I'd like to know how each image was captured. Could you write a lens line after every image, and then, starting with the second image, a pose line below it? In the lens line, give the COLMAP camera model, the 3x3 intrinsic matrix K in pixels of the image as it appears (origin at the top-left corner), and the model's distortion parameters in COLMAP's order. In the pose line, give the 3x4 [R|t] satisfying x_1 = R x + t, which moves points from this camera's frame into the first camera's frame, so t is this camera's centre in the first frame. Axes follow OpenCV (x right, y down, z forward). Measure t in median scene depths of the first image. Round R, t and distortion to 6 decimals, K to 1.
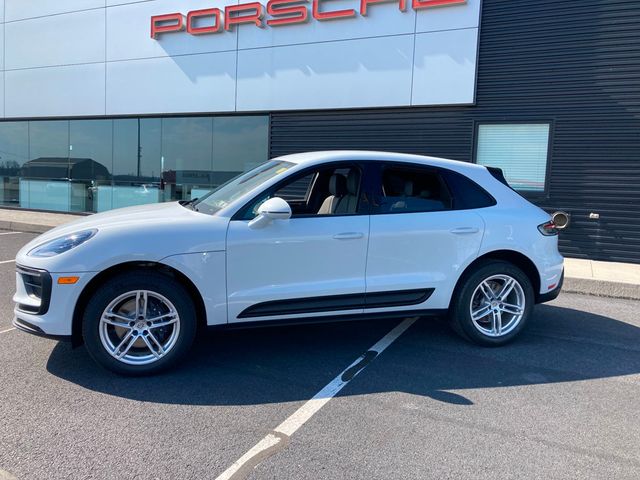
lens RADIAL K [[520.5, 0, 319.4], [0, 520.5, 235.4], [0, 0, 1]] dist [0.023912, 0.003659]
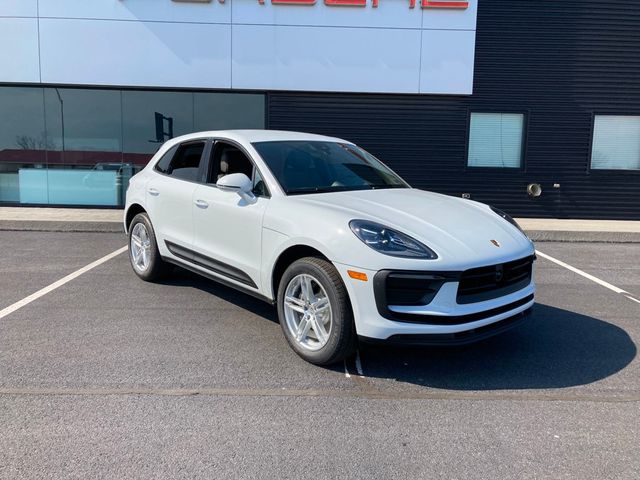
lens RADIAL K [[520.5, 0, 320.9], [0, 520.5, 240.8], [0, 0, 1]] dist [0.023912, 0.003659]
pose [[0.896206, -0.079811, 0.436400, -0.482469], [0.052886, 0.995890, 0.073524, -0.021428], [-0.440475, -0.042814, 0.896743, 0.053187]]
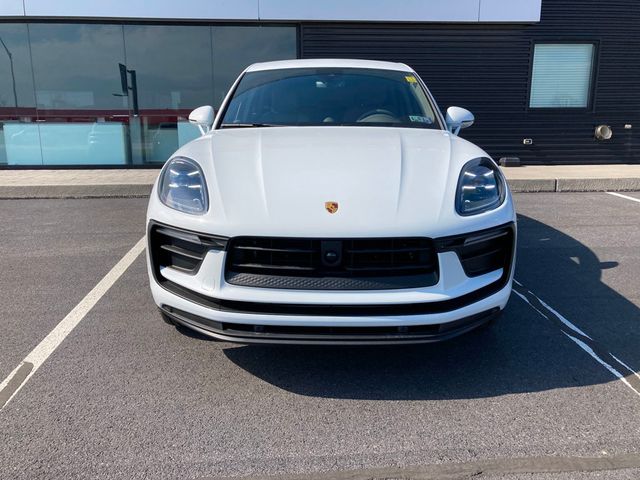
lens RADIAL K [[523.4, 0, 319.7], [0, 523.4, 239.8], [0, 0, 1]] dist [0.012487, 0.007051]
pose [[0.867654, -0.151003, 0.473683, -0.544397], [0.081869, 0.983148, 0.163452, -0.029679], [-0.490382, -0.103040, 0.865395, 0.228999]]
